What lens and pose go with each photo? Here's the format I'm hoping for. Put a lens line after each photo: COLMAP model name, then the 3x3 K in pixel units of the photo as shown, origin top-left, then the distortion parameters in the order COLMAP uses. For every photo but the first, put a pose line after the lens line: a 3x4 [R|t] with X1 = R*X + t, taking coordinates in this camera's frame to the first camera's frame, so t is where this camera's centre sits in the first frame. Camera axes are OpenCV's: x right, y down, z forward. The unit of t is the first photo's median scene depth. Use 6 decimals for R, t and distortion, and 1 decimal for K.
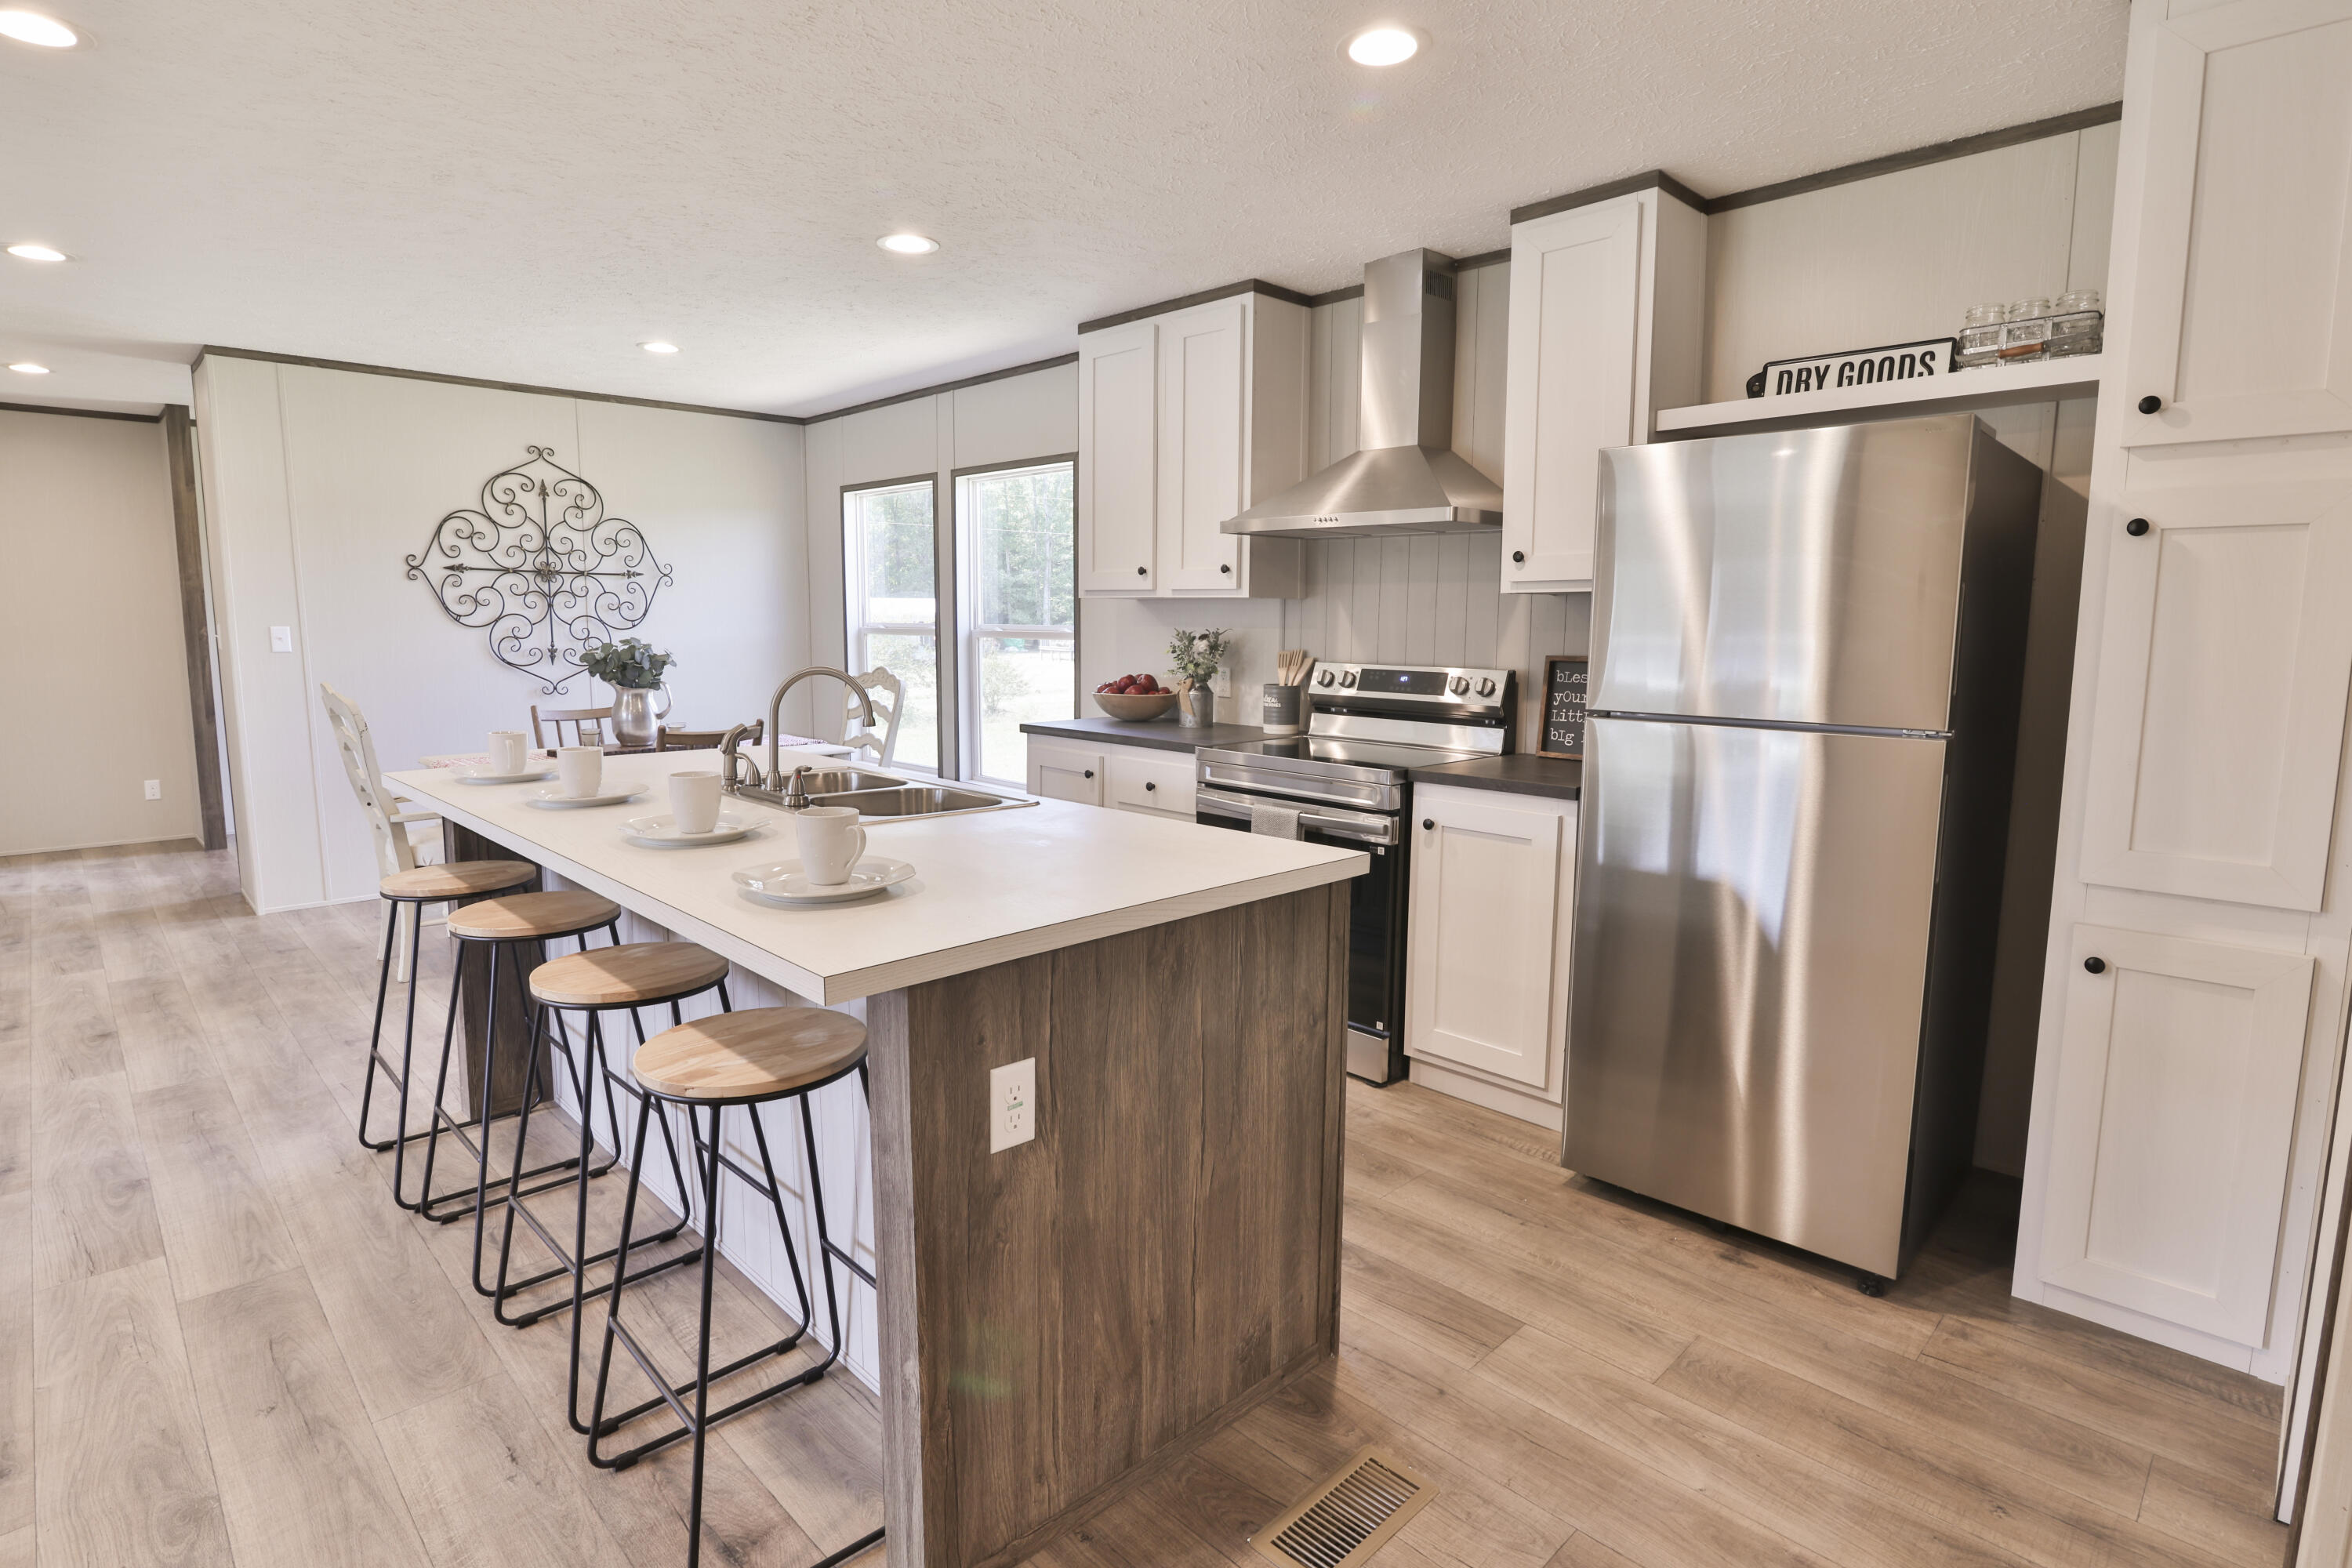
lens RADIAL K [[1183.0, 0, 1164.7], [0, 1183.0, 763.1], [0, 0, 1]] dist [-0.018312, -0.000484]
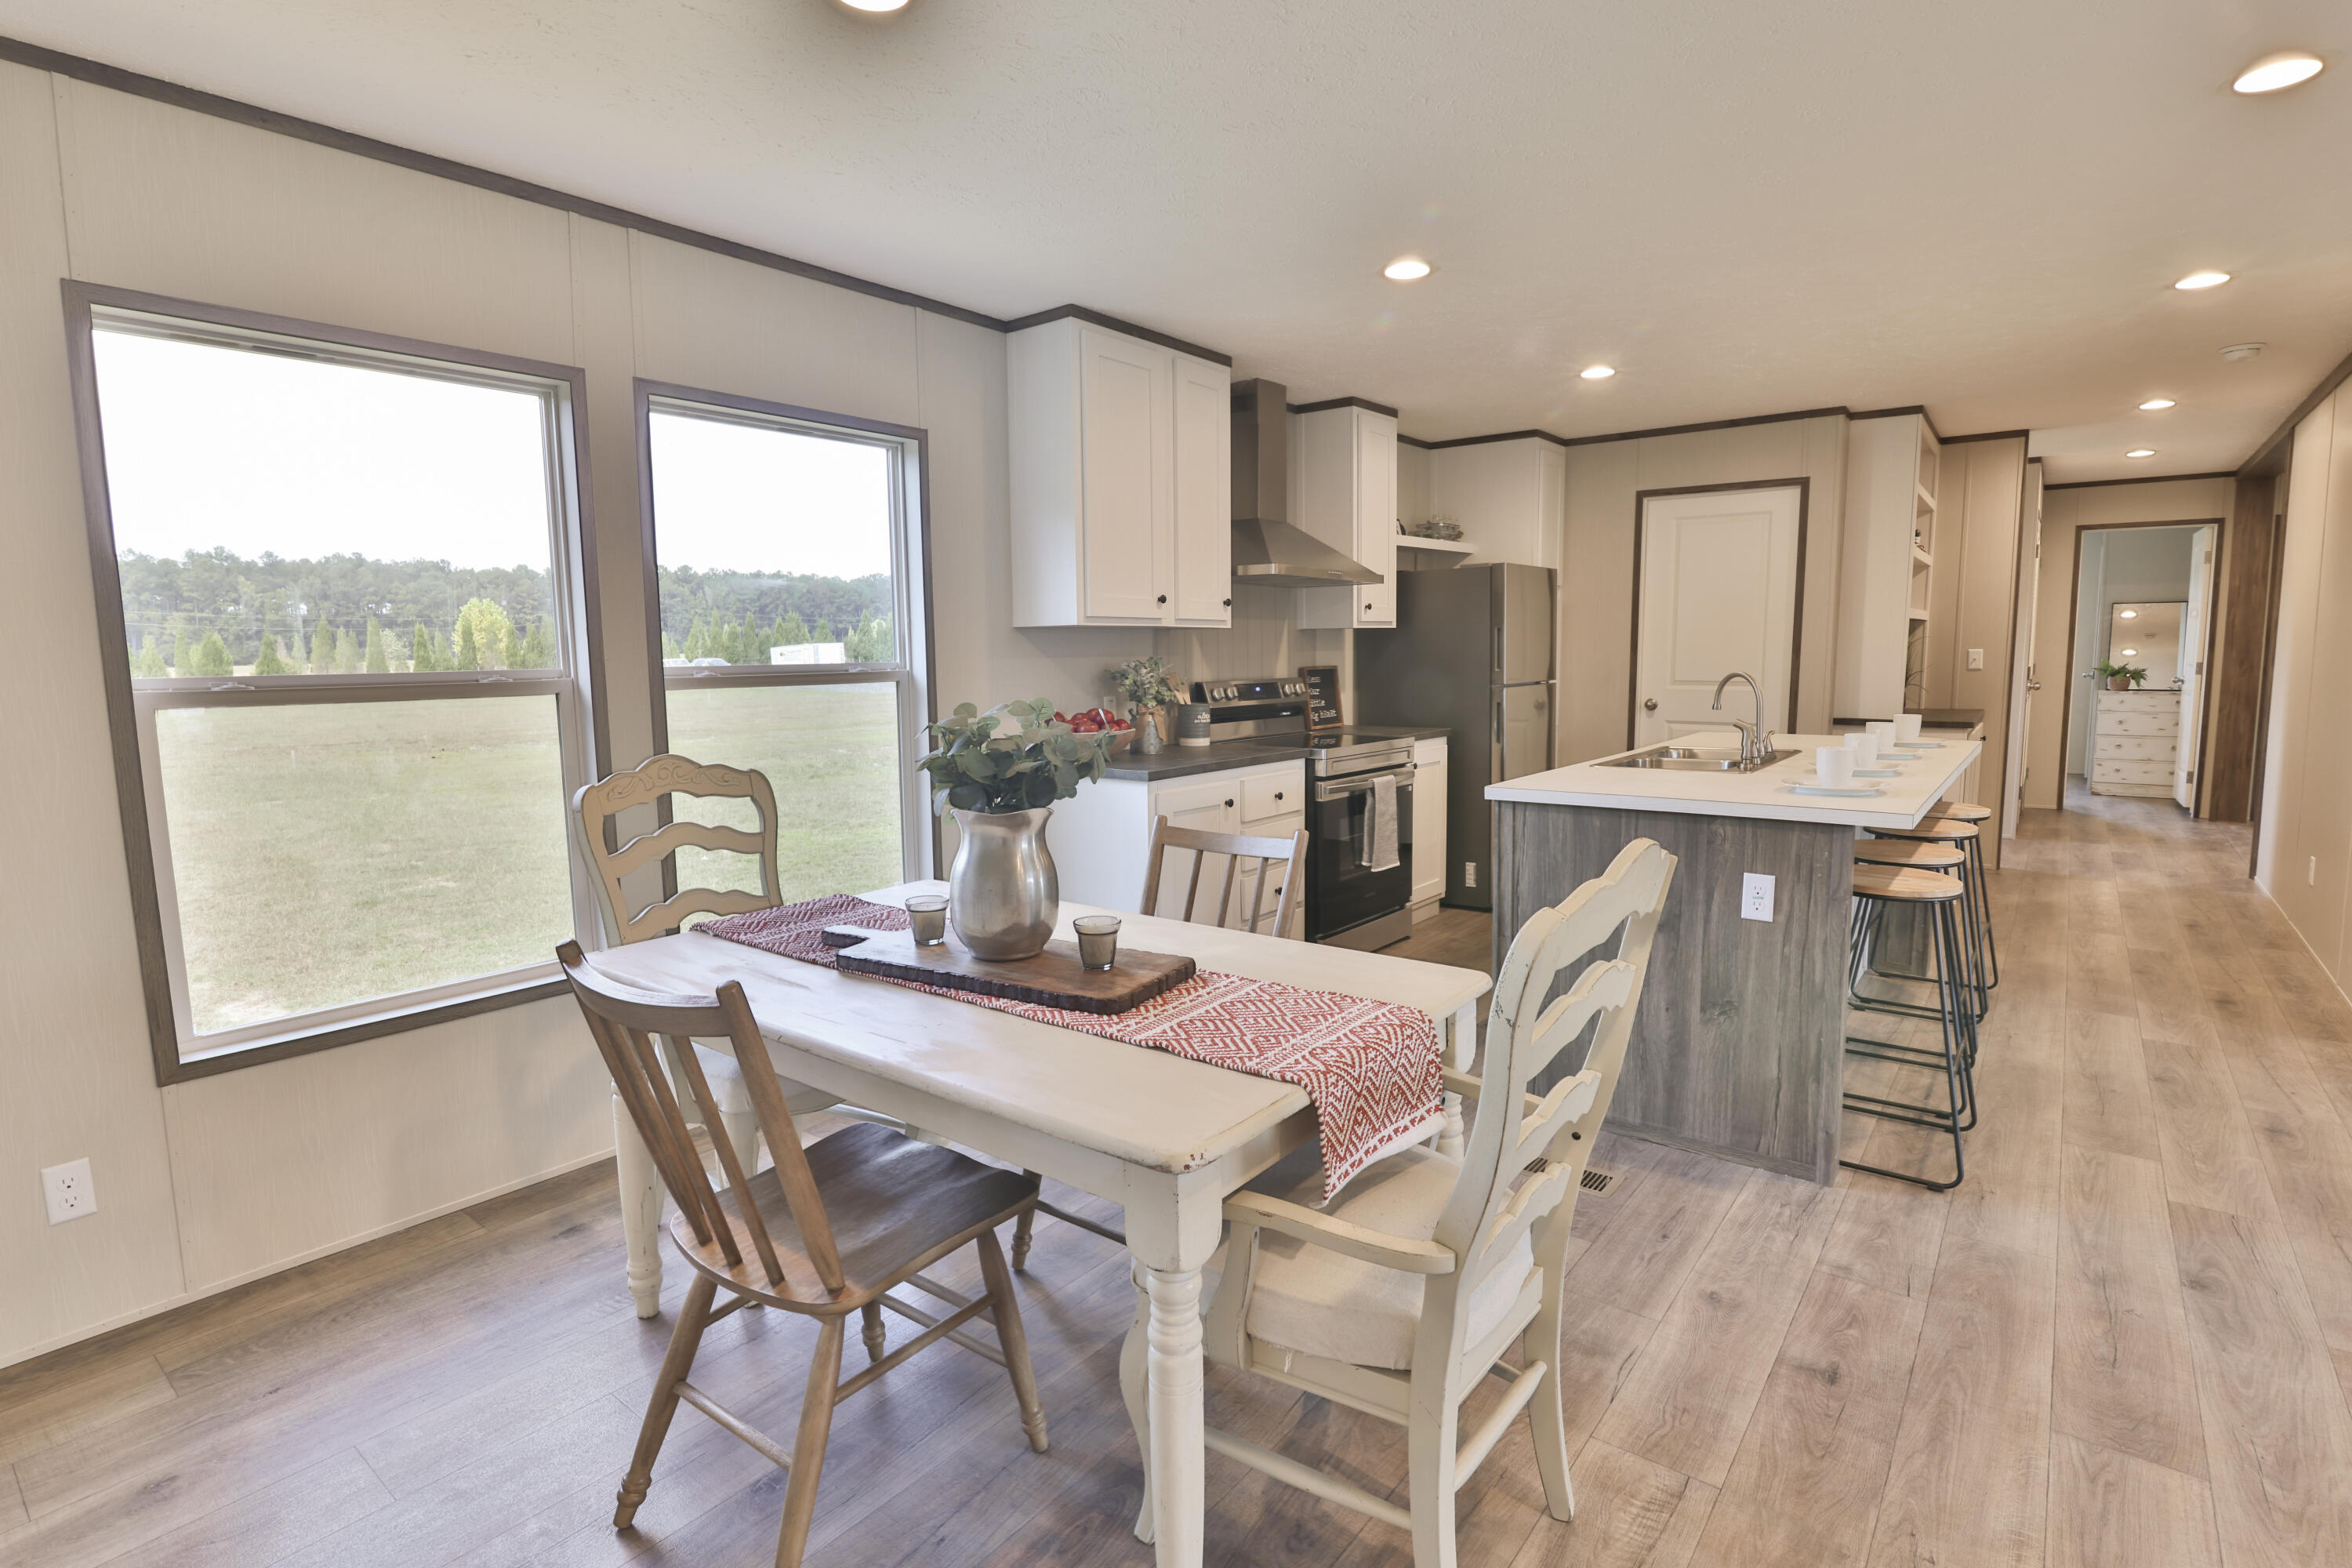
lens RADIAL K [[1183.0, 0, 1244.1], [0, 1183.0, 721.0], [0, 0, 1]] dist [-0.018312, -0.000484]
pose [[-0.182411, -0.066379, 0.980979, -0.991507], [0.140268, 0.985757, 0.092784, -0.142604], [-0.973166, 0.154524, -0.170502, 1.114113]]
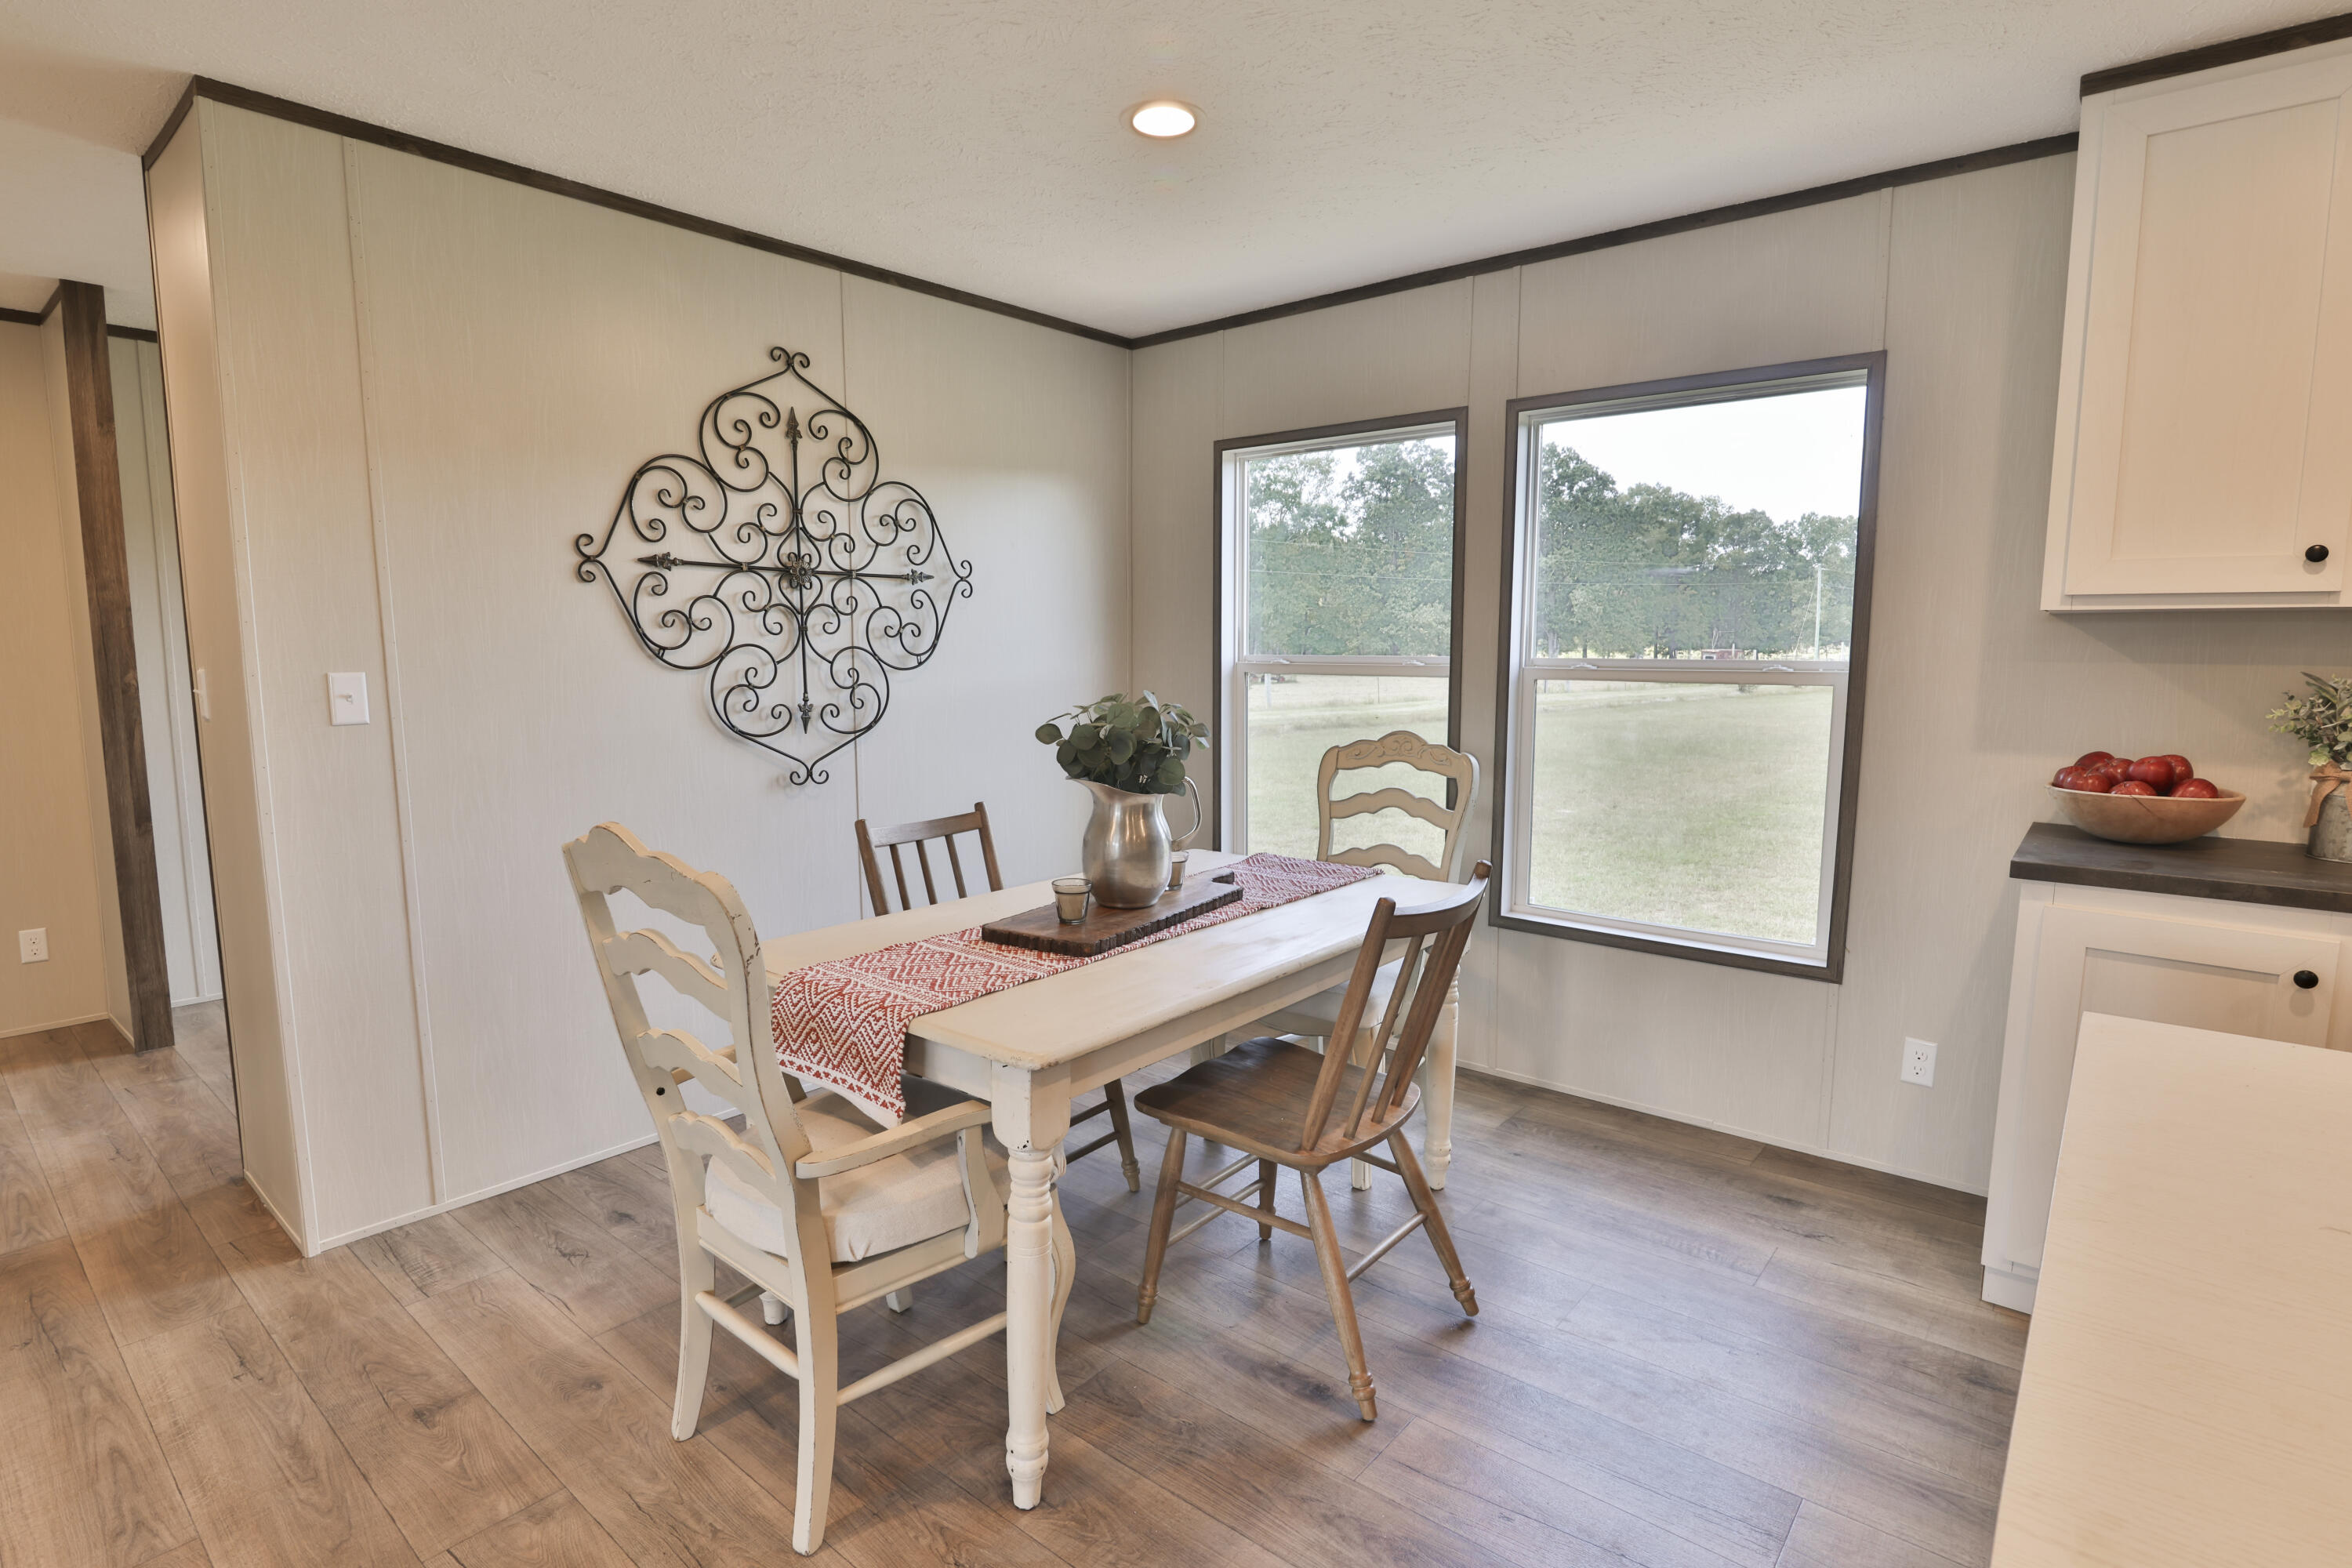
lens RADIAL K [[1153.6, 0, 1157.3], [0, 1153.6, 772.9], [0, 0, 1]] dist [-0.016724, -0.001895]
pose [[0.995254, -0.017380, 0.095749, -0.548552], [0.018320, 0.999792, -0.008948, -0.075911], [-0.095574, 0.010659, 0.995365, 0.577740]]
